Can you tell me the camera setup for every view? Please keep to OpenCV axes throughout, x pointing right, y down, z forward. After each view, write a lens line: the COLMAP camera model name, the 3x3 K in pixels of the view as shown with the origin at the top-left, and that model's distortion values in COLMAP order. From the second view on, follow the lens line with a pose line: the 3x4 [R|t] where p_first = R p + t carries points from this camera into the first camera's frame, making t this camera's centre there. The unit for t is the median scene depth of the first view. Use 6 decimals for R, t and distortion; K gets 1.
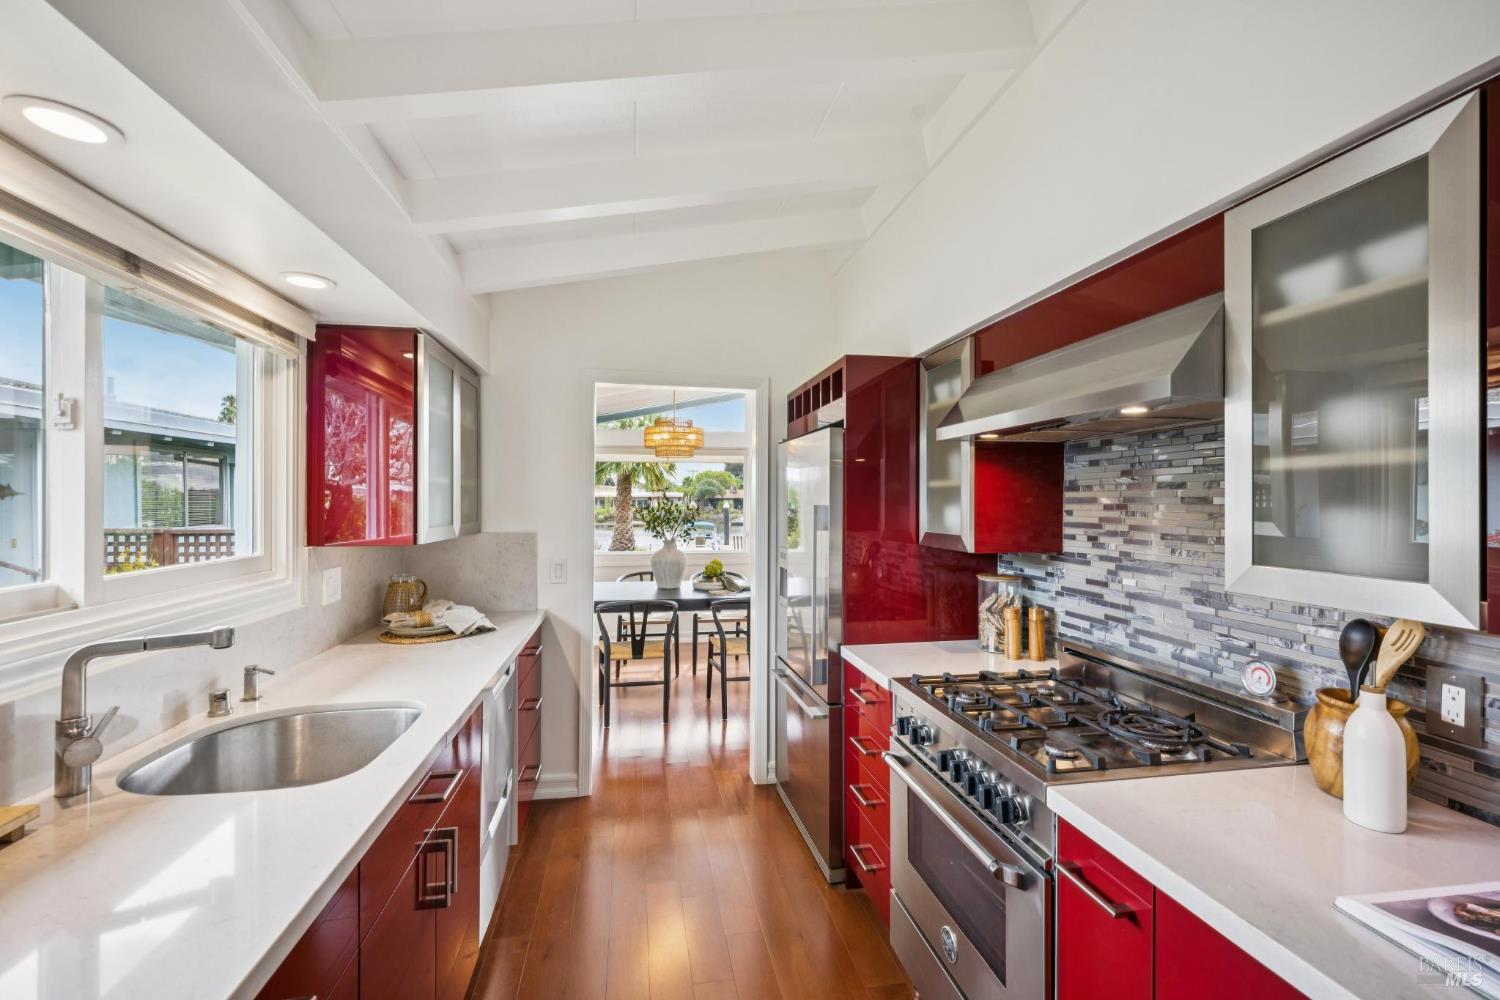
lens RADIAL K [[650.6, 0, 761.1], [0, 650.6, 497.8], [0, 0, 1]] dist [0.000399, 0.000151]
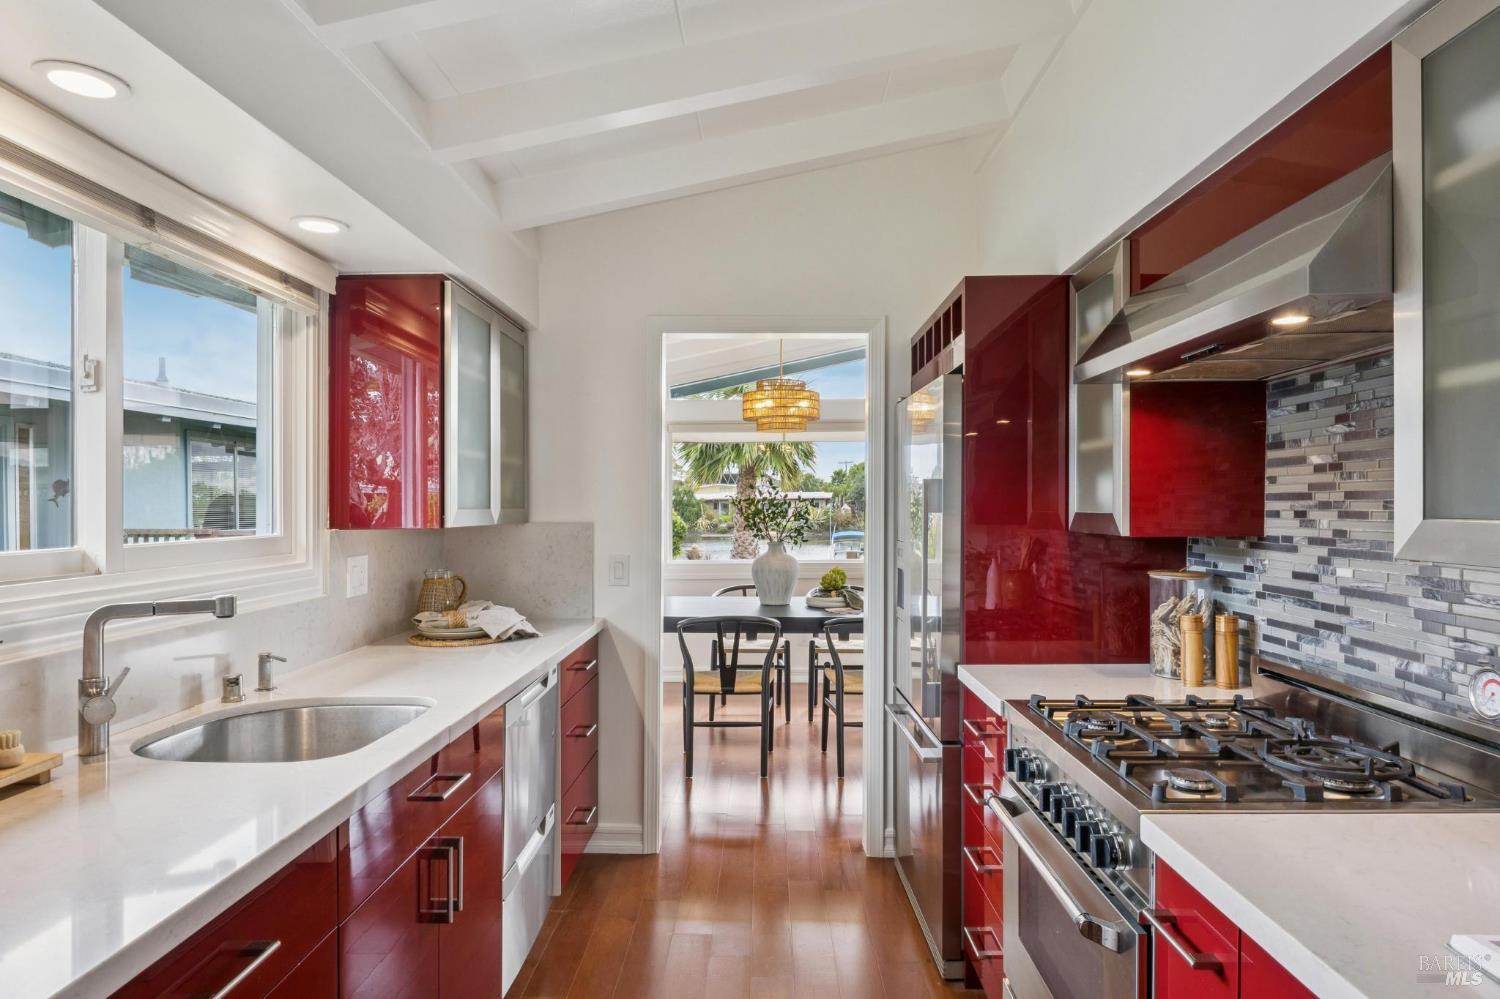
lens RADIAL K [[899.8, 0, 750.0], [0, 899.8, 499.5], [0, 0, 1]] dist [0.004167, -0.015014]
pose [[0.977541, -0.004877, -0.210688, 0.123200], [0.004803, 0.999988, -0.000860, 0.041772], [0.210690, -0.000171, 0.977553, -0.073537]]
